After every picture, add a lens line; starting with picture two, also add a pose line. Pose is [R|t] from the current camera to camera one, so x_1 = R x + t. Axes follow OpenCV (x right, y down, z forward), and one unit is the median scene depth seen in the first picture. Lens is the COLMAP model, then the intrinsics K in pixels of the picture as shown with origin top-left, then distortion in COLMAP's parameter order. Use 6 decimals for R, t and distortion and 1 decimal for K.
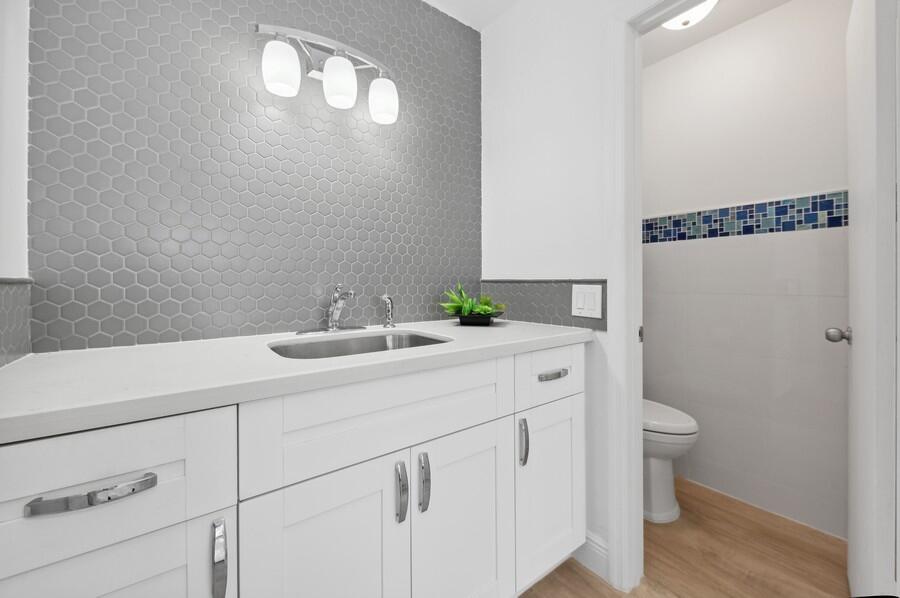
lens RADIAL K [[360.1, 0, 450.3], [0, 360.1, 285.7], [0, 0, 1]] dist [0.001016, 0.000053]
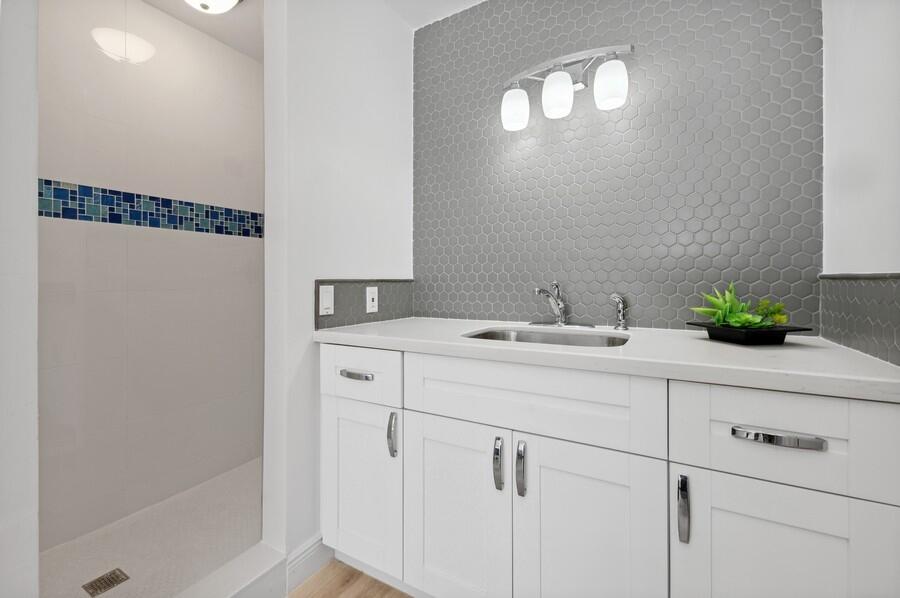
lens RADIAL K [[385.0, 0, 447.2], [0, 385.0, 284.7], [0, 0, 1]] dist [-0.001568, -0.000101]
pose [[0.381778, 0.006923, -0.924228, 0.686246], [-0.005059, 0.999973, 0.005400, -0.000398], [0.924240, 0.002614, 0.381803, 0.281547]]
